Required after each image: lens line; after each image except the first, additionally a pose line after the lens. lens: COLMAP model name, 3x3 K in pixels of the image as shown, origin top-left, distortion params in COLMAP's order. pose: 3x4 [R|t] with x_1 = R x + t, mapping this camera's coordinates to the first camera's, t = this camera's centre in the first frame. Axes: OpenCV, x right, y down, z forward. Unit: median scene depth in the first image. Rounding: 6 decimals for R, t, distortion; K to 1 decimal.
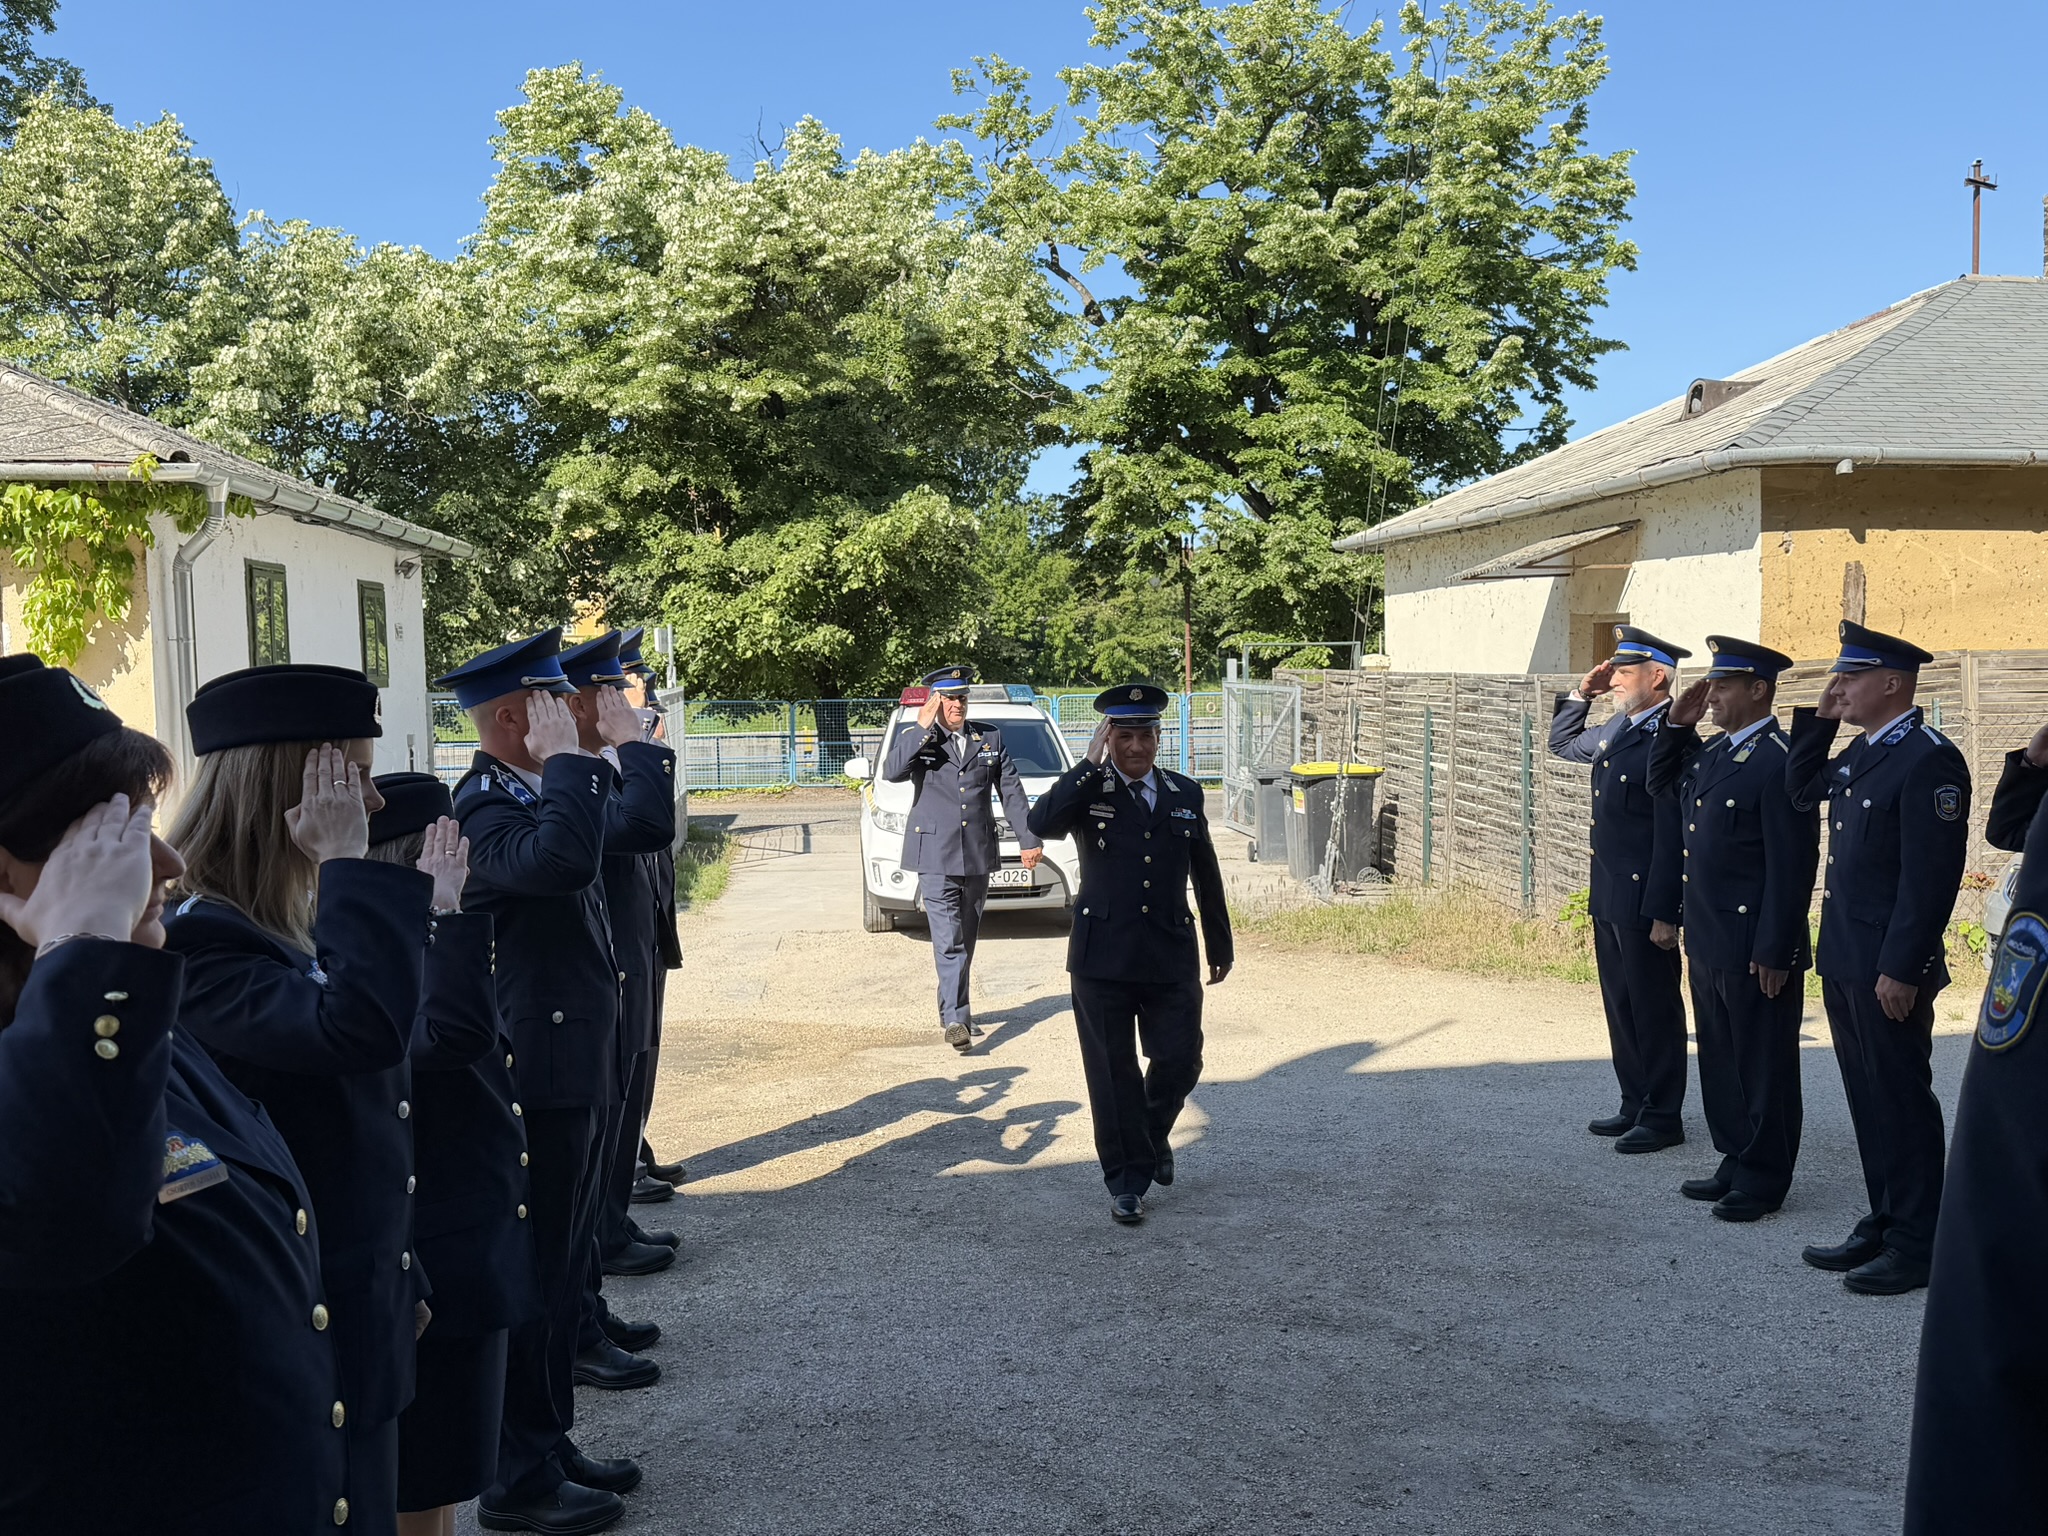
lens RADIAL K [[1828.3, 0, 994.5], [0, 1828.3, 759.7], [0, 0, 1]] dist [0.107902, -0.156553]
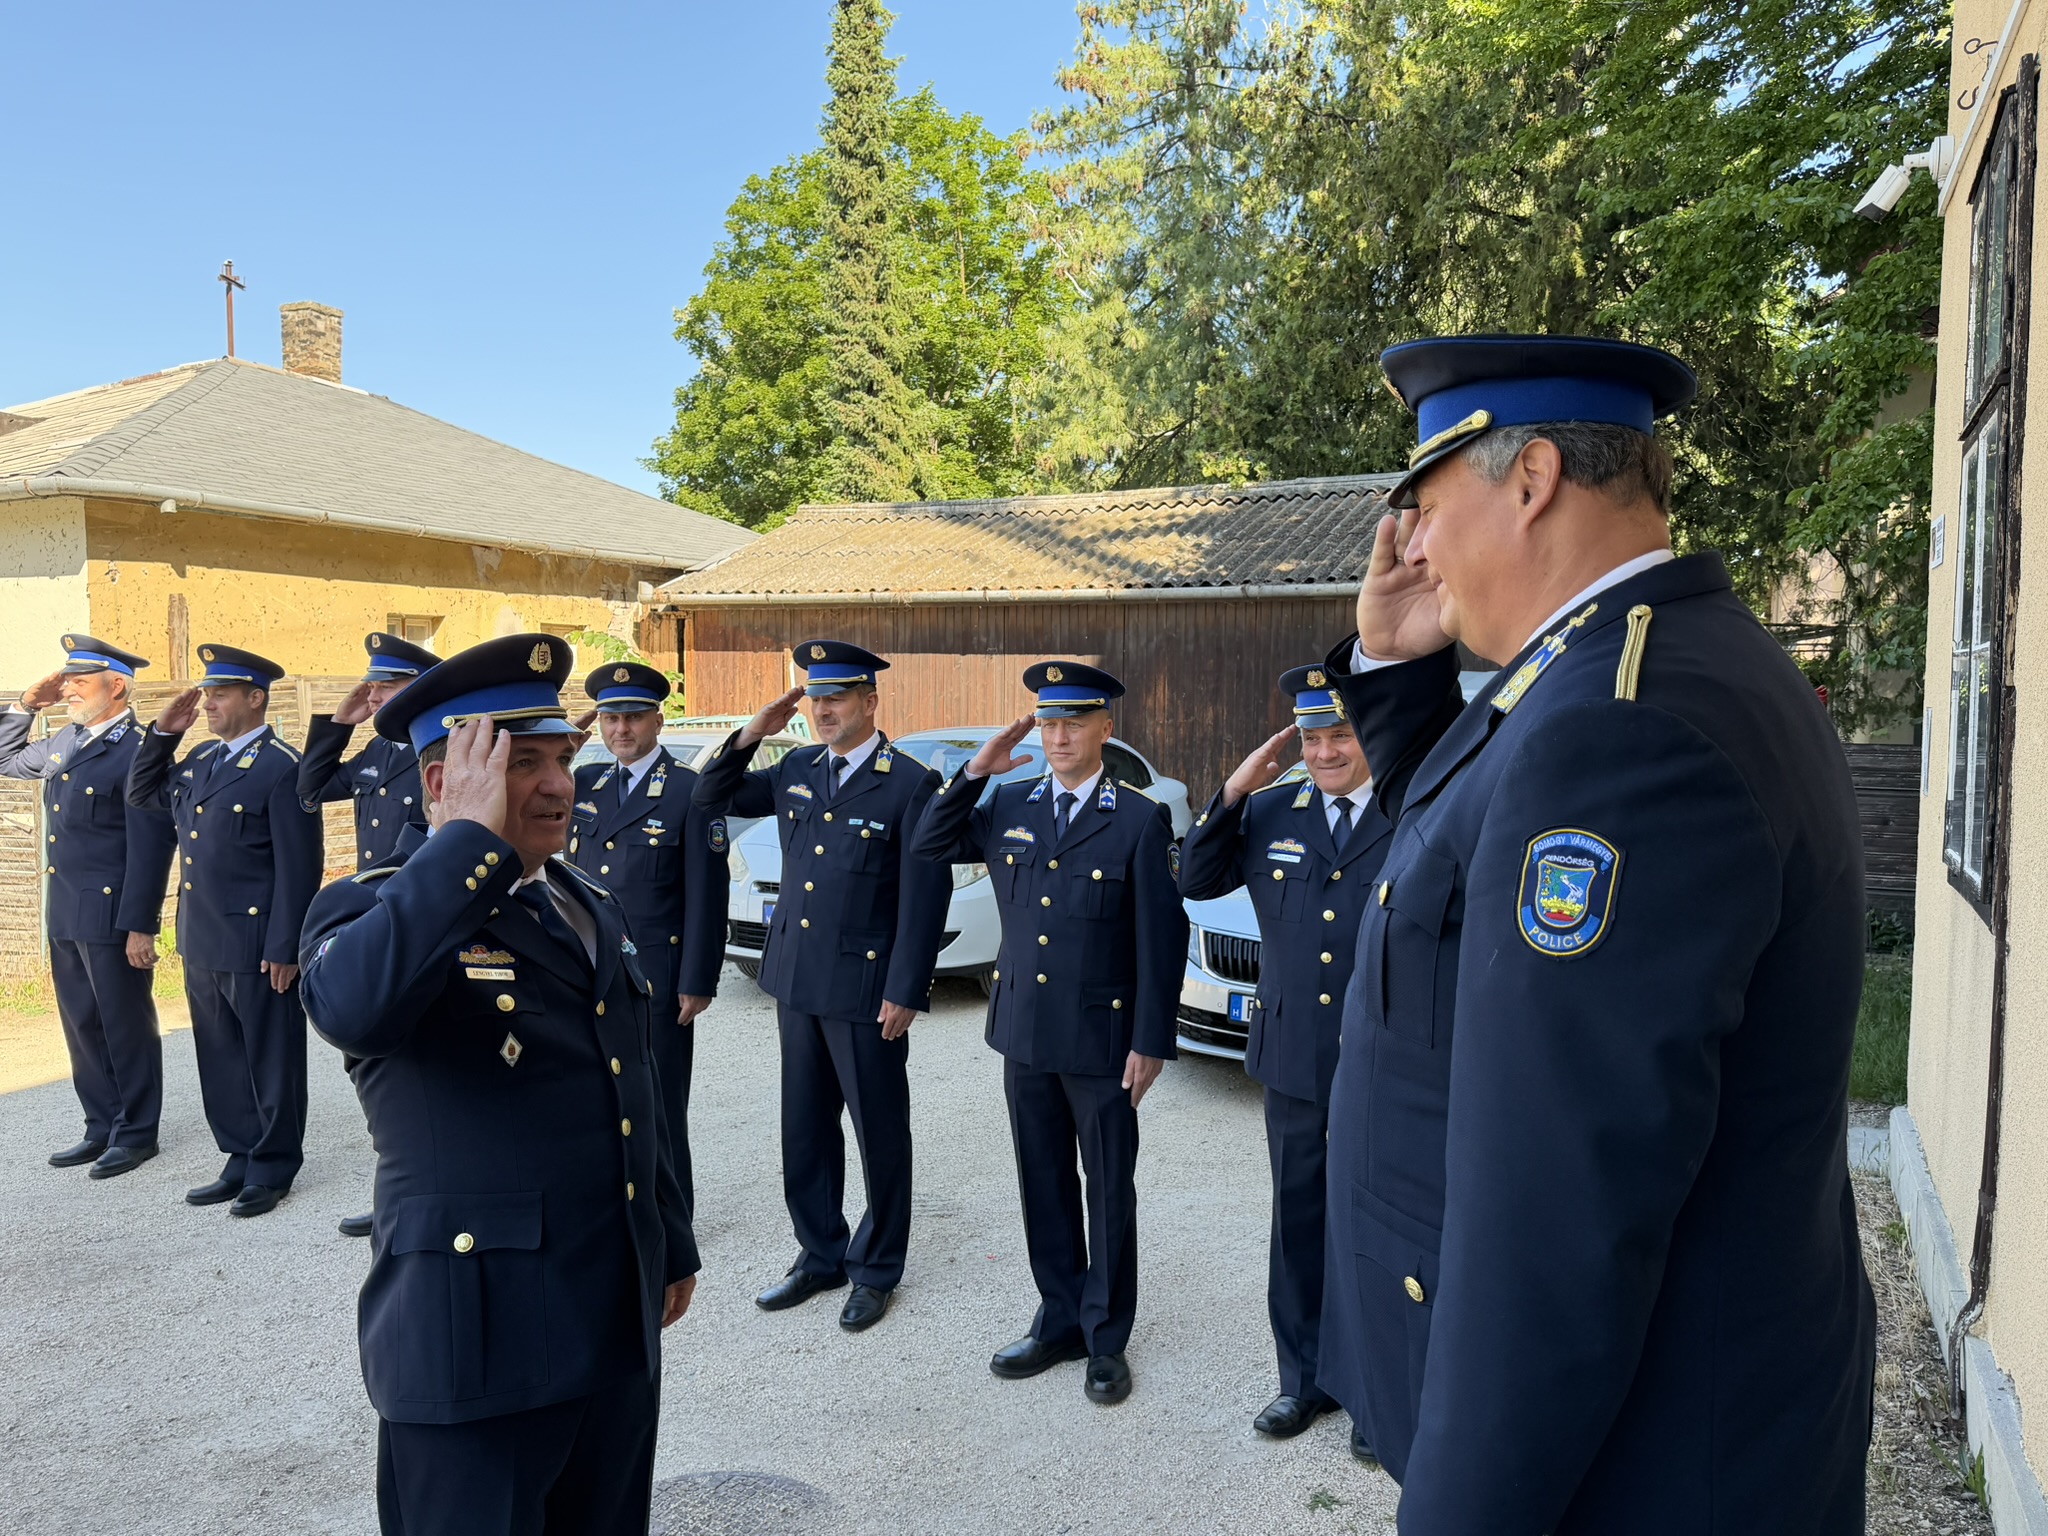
lens RADIAL K [[1553.2, 0, 1011.9], [0, 1553.2, 757.9], [0, 0, 1]] dist [0.057486, -0.041866]
pose [[0.556083, -0.018983, 0.830910, -0.073183], [0.029939, 0.999548, 0.002799, 0.005103], [-0.830588, 0.023321, 0.556399, 0.138654]]
